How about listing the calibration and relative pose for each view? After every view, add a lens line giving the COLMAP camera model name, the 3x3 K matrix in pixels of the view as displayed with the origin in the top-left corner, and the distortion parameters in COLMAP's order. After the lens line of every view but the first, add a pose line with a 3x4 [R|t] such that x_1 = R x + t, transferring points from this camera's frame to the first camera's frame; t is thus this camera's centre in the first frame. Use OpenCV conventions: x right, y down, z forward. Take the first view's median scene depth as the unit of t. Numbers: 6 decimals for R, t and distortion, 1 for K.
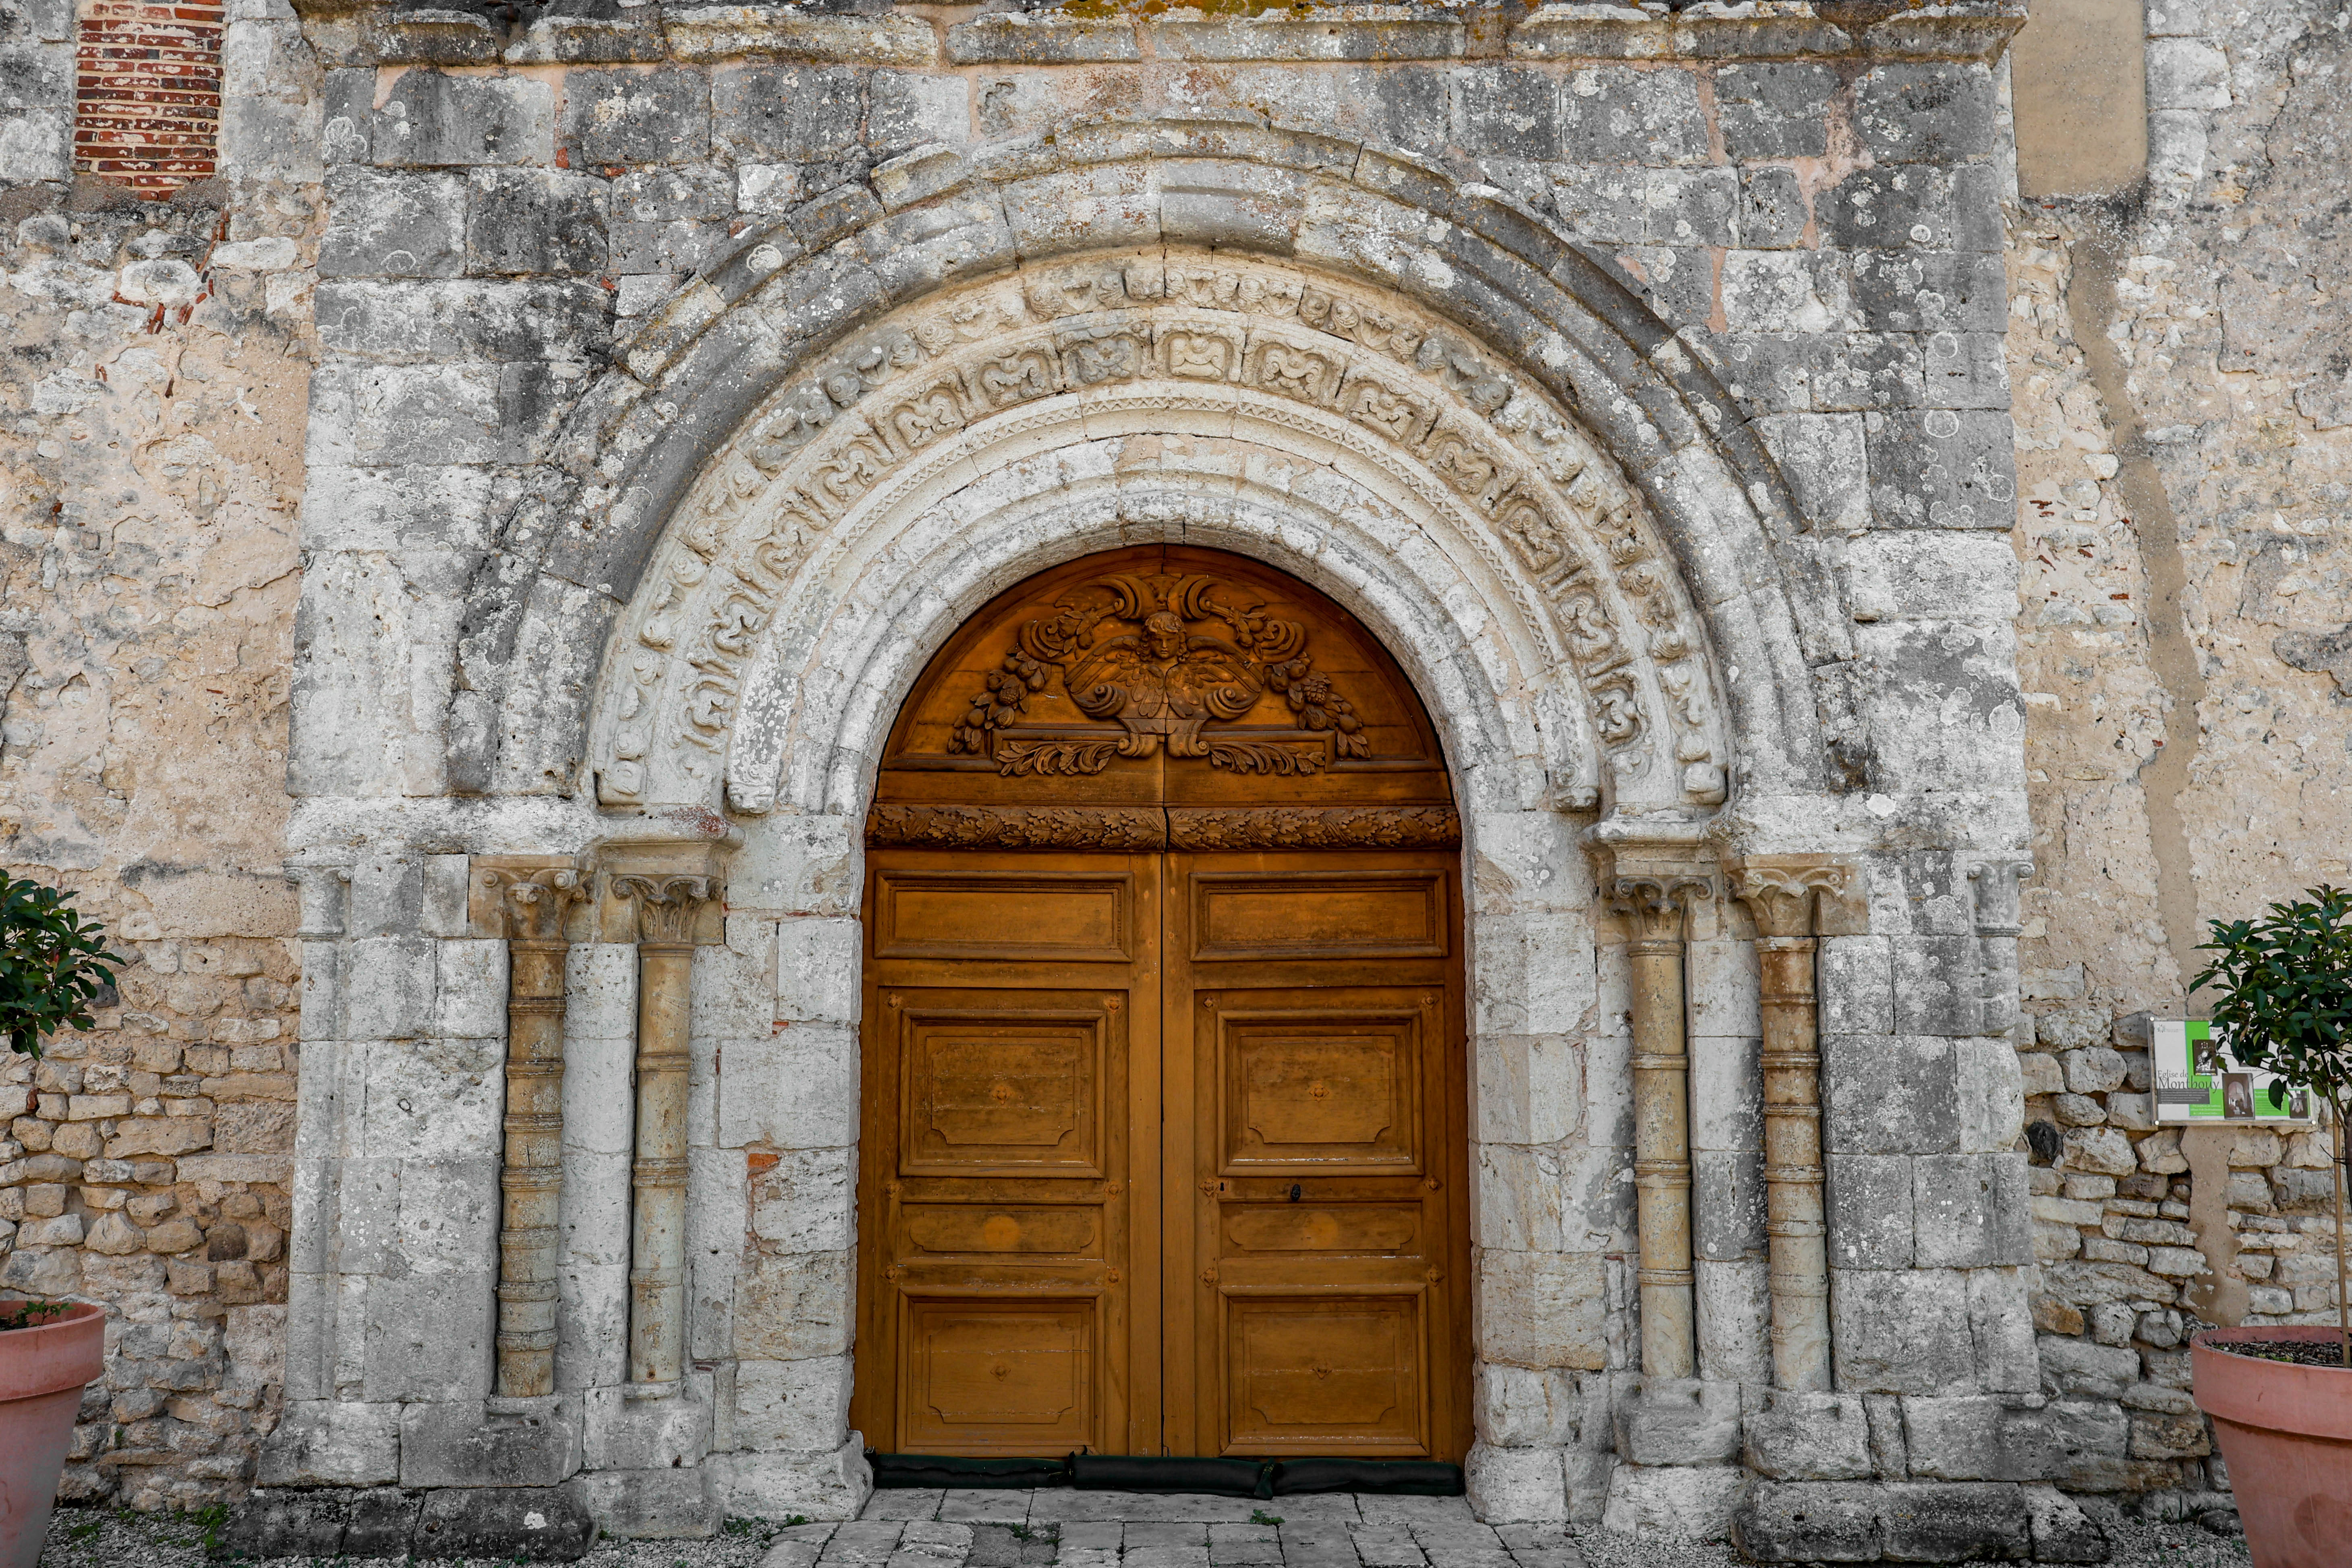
lens RADIAL K [[2011.1, 0, 1174.4], [0, 2011.1, 787.4], [0, 0, 1]] dist [-0.009901, -0.000297]
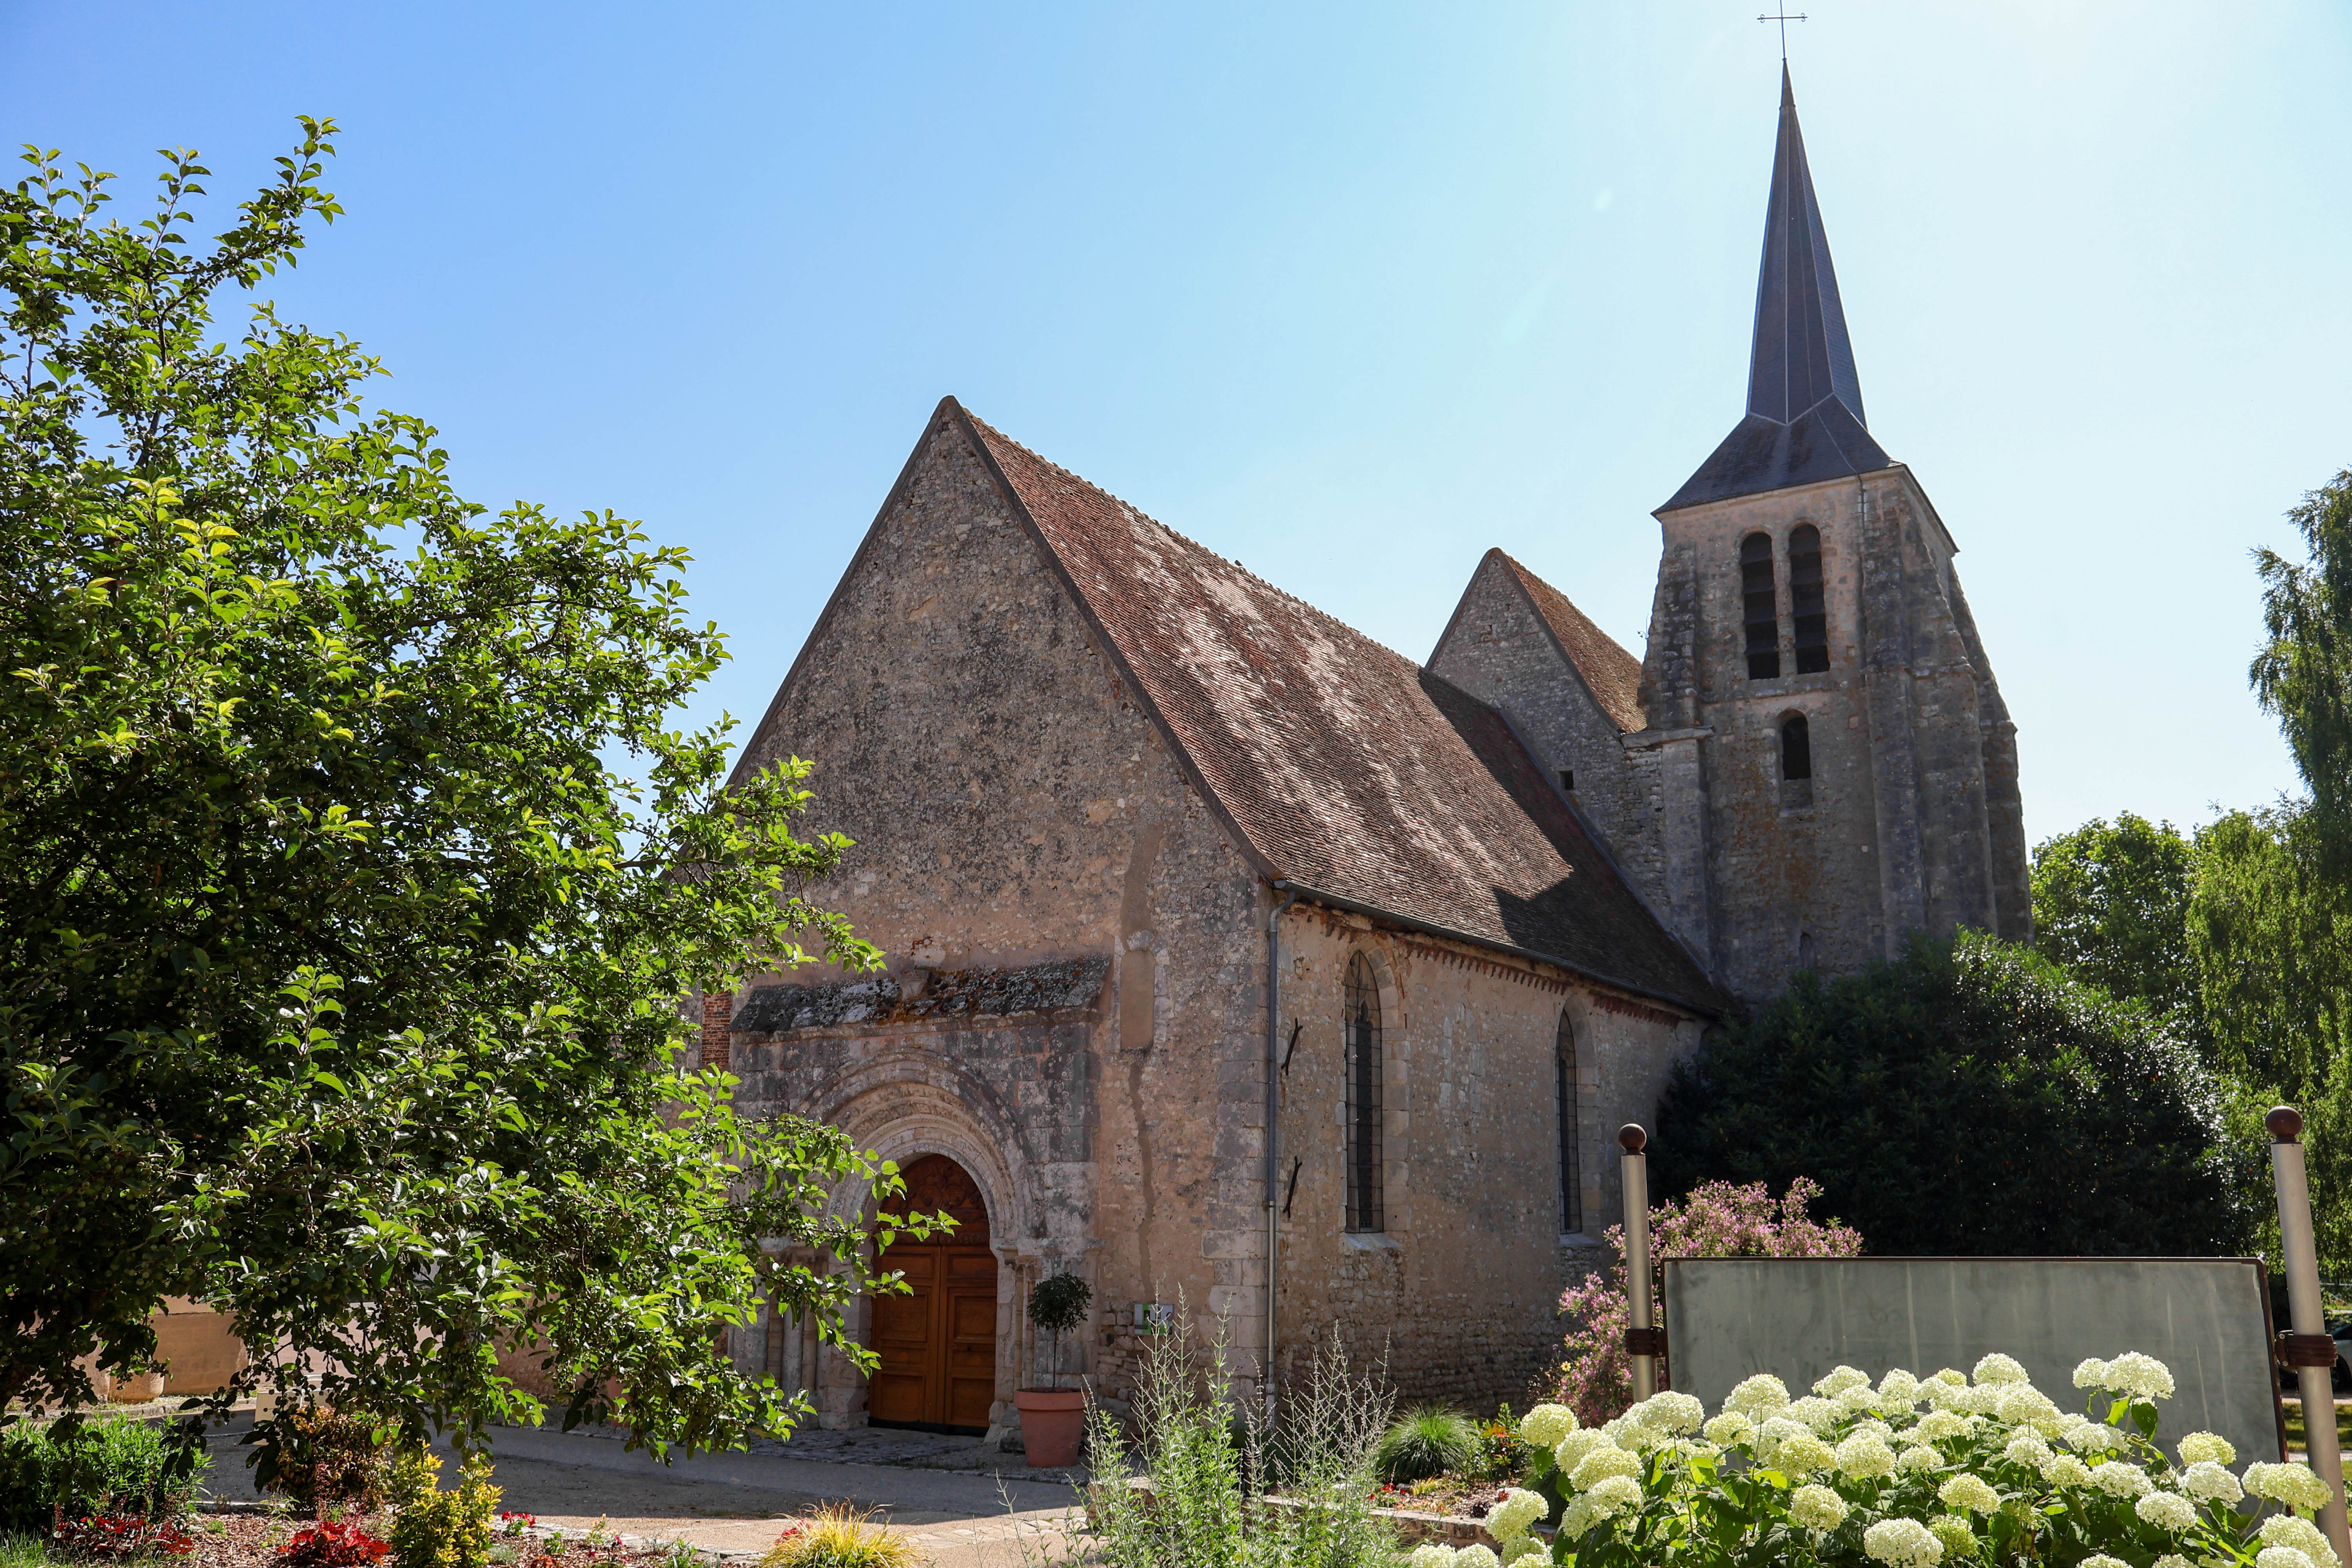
lens RADIAL K [[2011.1, 0, 1177.7], [0, 2011.1, 782.3], [0, 0, 1]] dist [-0.009901, -0.000297]
pose [[0.839017, -0.113523, -0.532130, 2.466305], [0.059698, 0.991294, -0.117352, -0.356966], [0.540820, 0.066693, 0.838490, -1.877875]]
